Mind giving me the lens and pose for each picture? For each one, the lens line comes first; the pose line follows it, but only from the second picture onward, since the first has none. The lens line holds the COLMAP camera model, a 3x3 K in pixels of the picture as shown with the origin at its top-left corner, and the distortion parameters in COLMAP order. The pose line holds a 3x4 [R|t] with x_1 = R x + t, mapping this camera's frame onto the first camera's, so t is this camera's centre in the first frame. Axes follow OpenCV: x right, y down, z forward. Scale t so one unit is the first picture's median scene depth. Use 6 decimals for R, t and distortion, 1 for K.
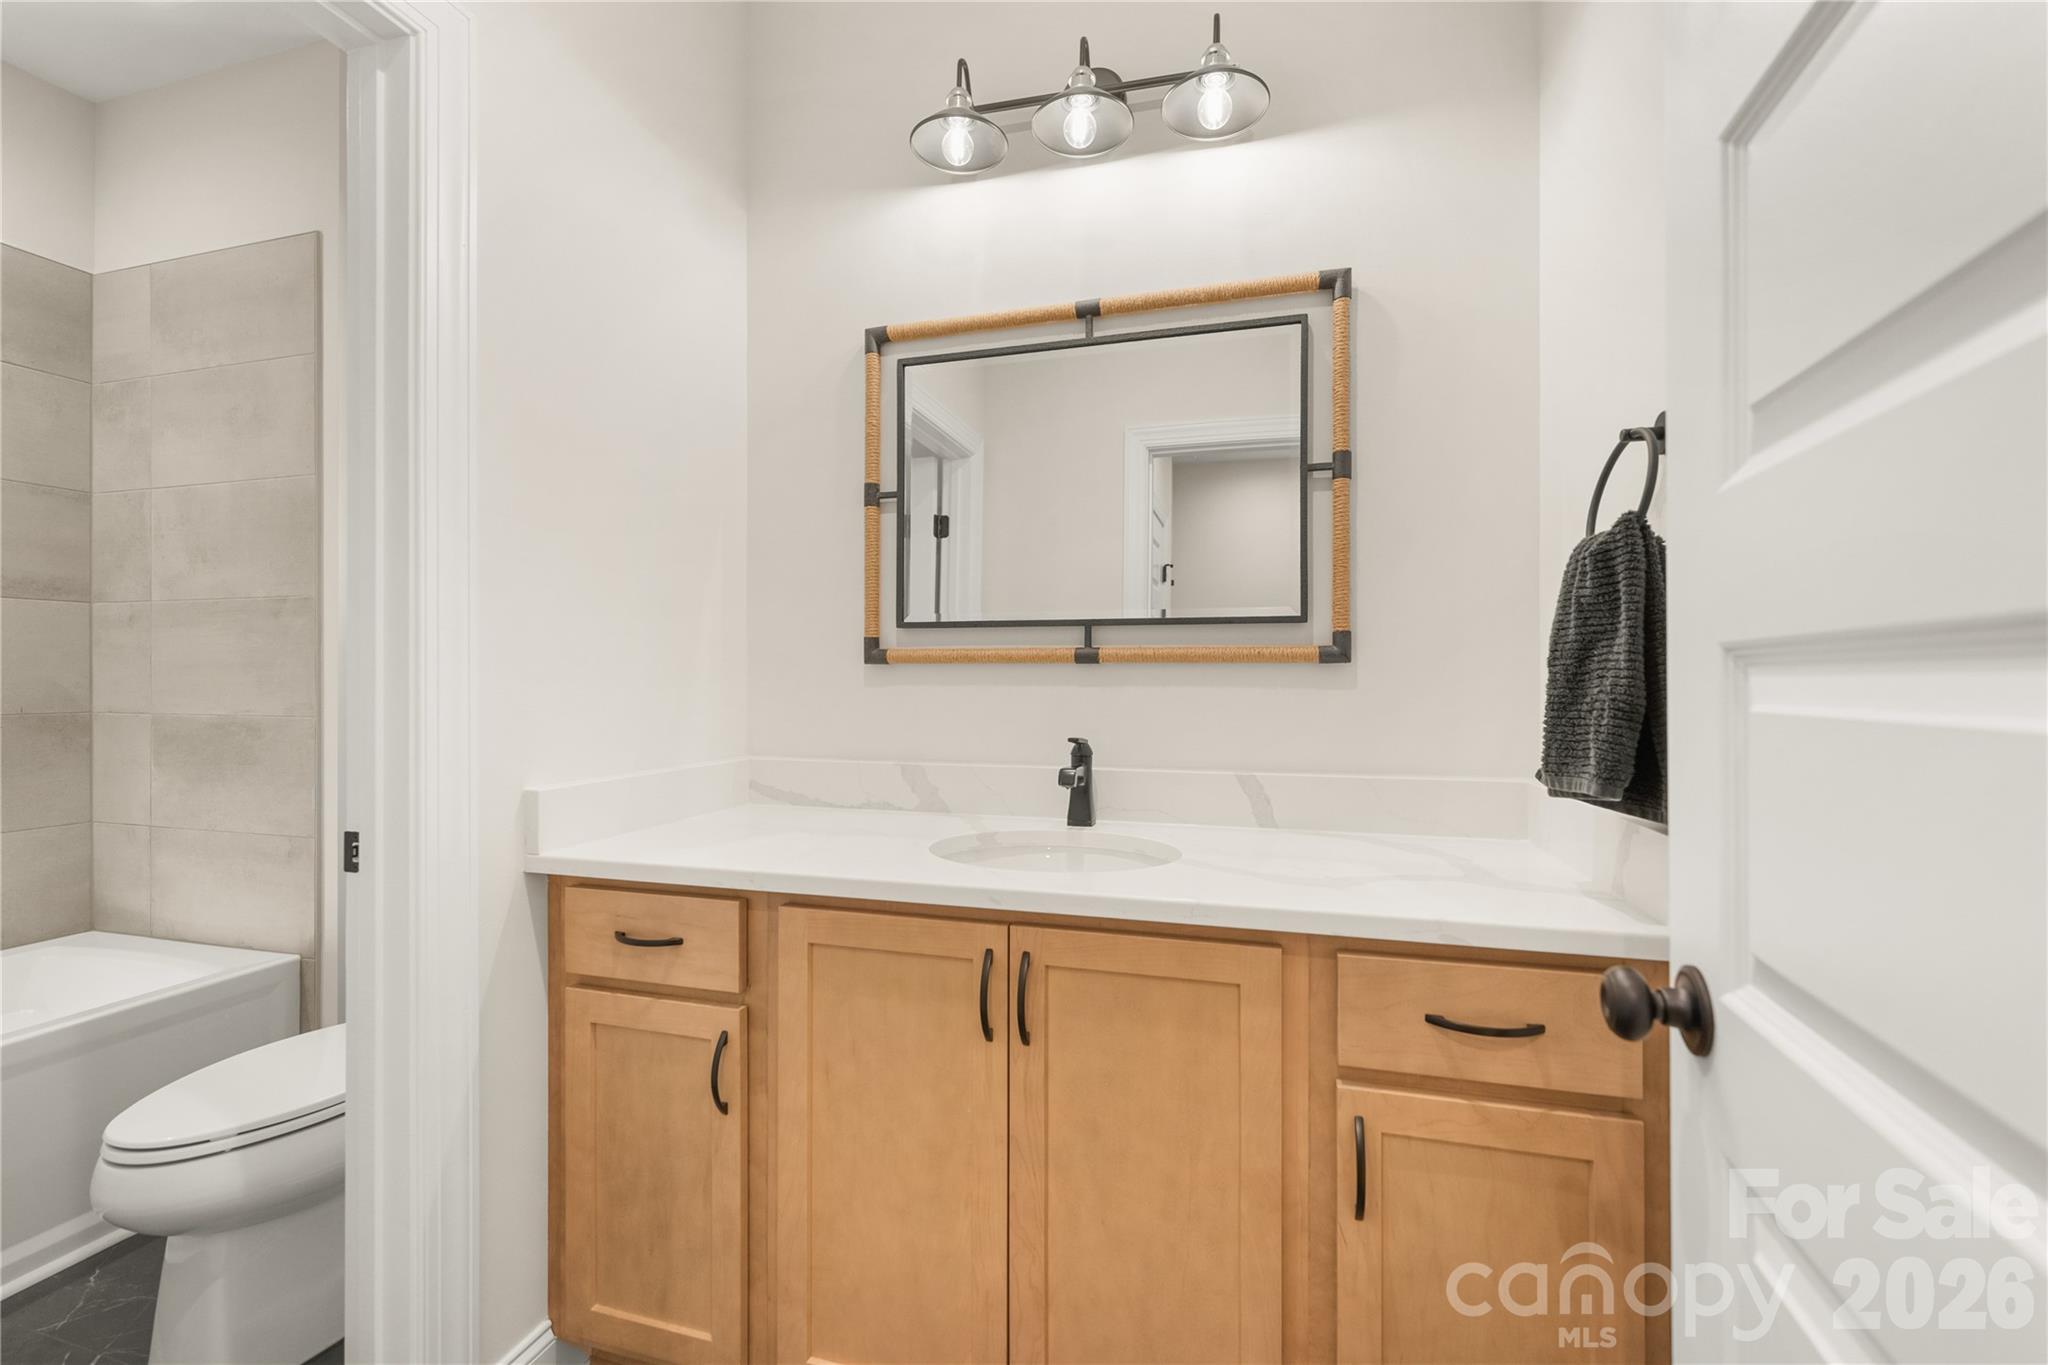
lens RADIAL K [[845.5, 0, 1027.6], [0, 845.5, 679.5], [0, 0, 1]] dist [0.000603, 0.000037]
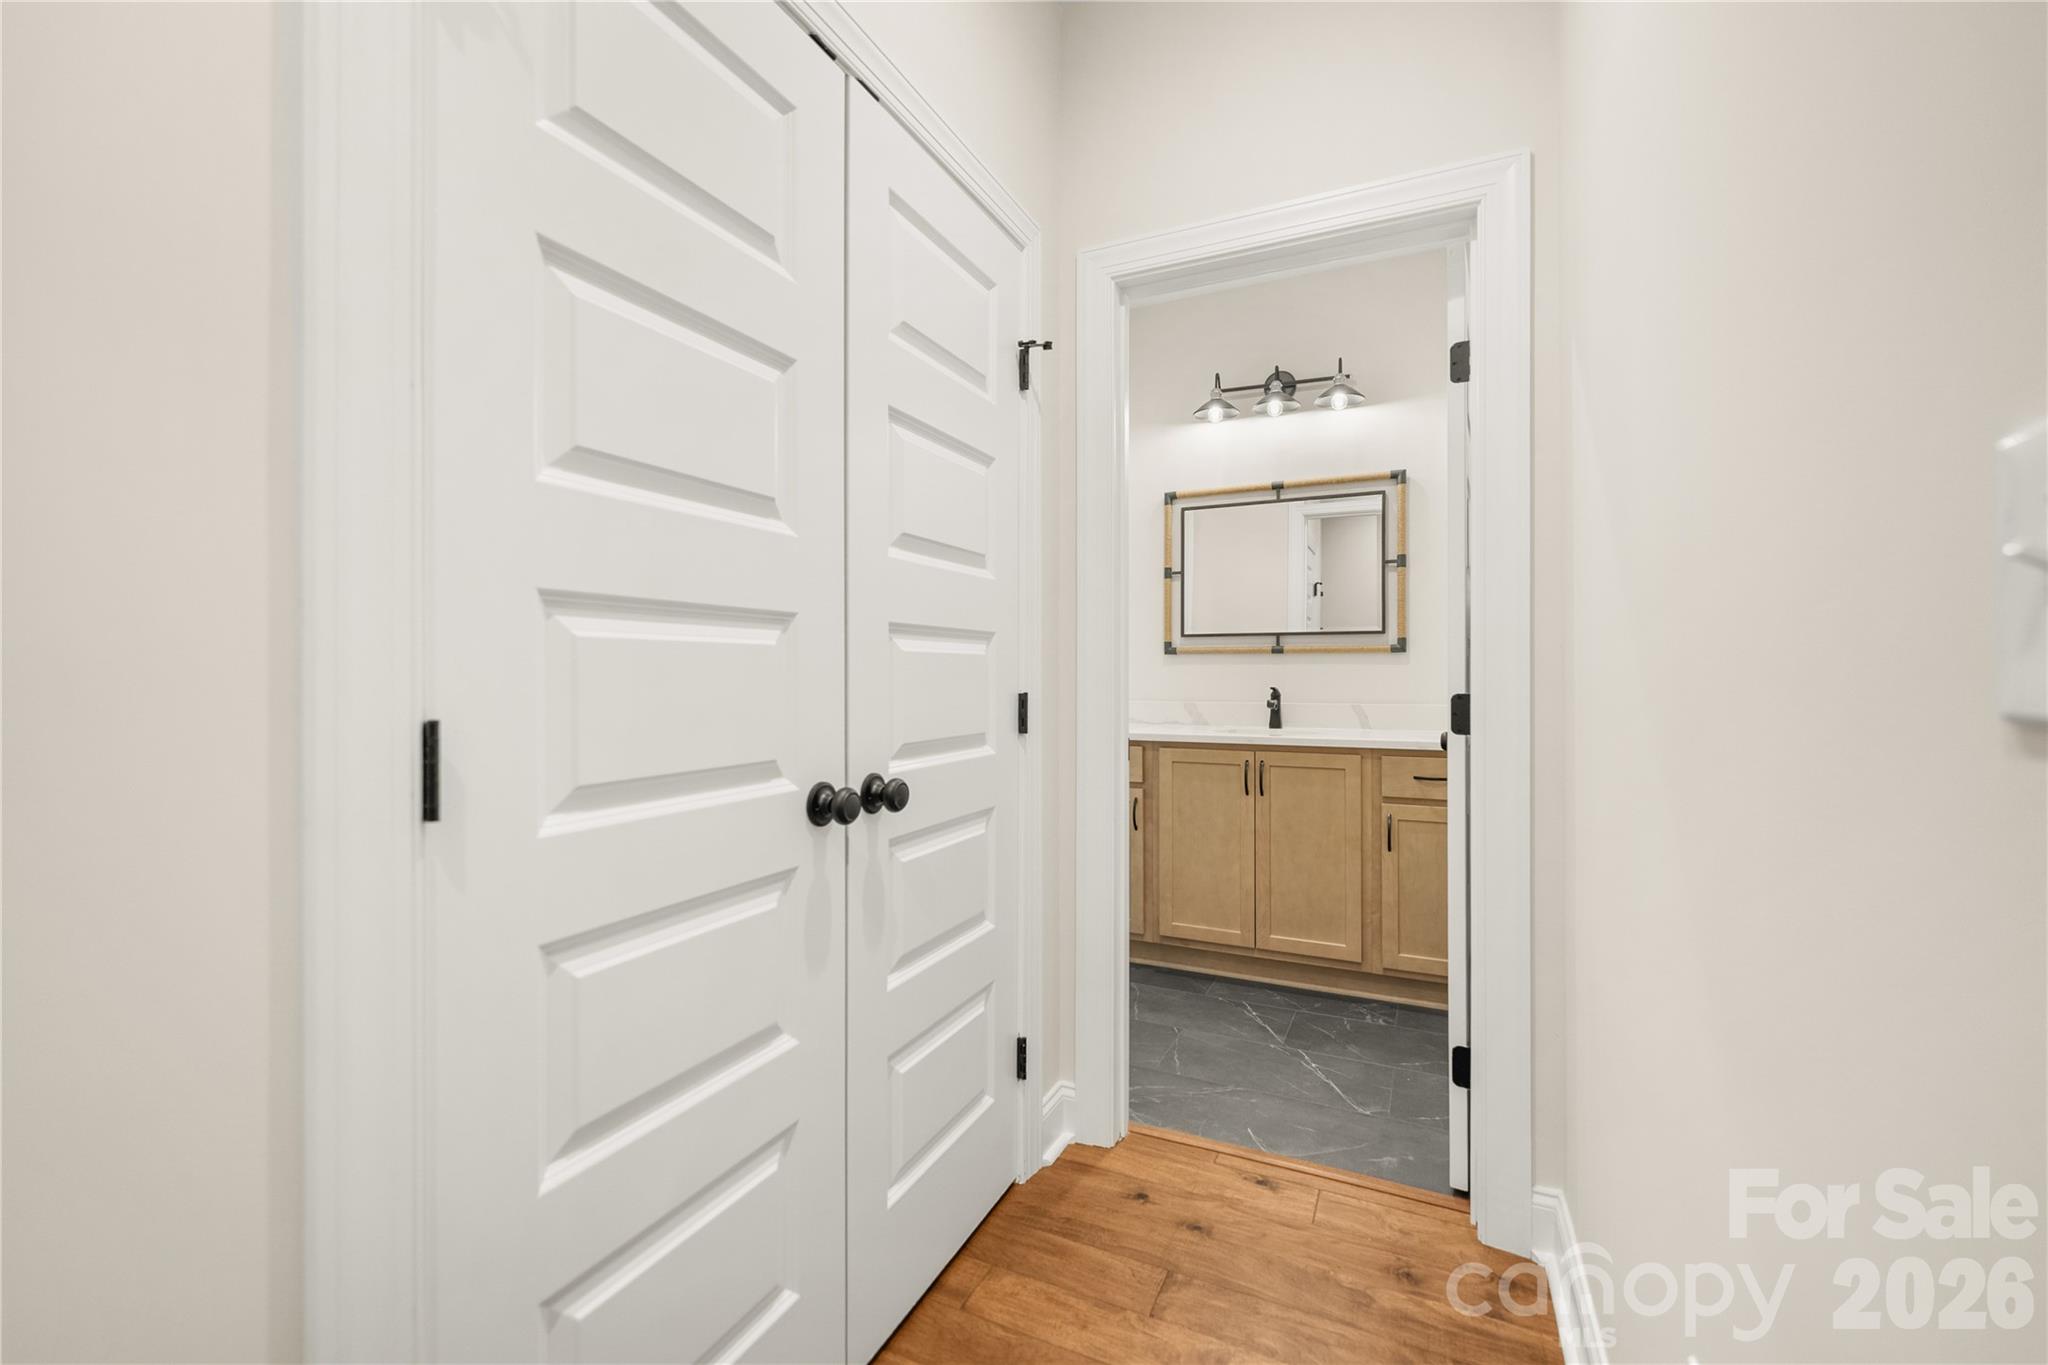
lens RADIAL K [[845.5, 0, 1017.5], [0, 845.5, 674.4], [0, 0, 1]] dist [0.000603, 0.000037]
pose [[0.984128, -0.001947, -0.177447, -0.211529], [0.001928, 0.999998, -0.000278, 0.035181], [0.177448, -0.000069, 0.984130, -1.299136]]
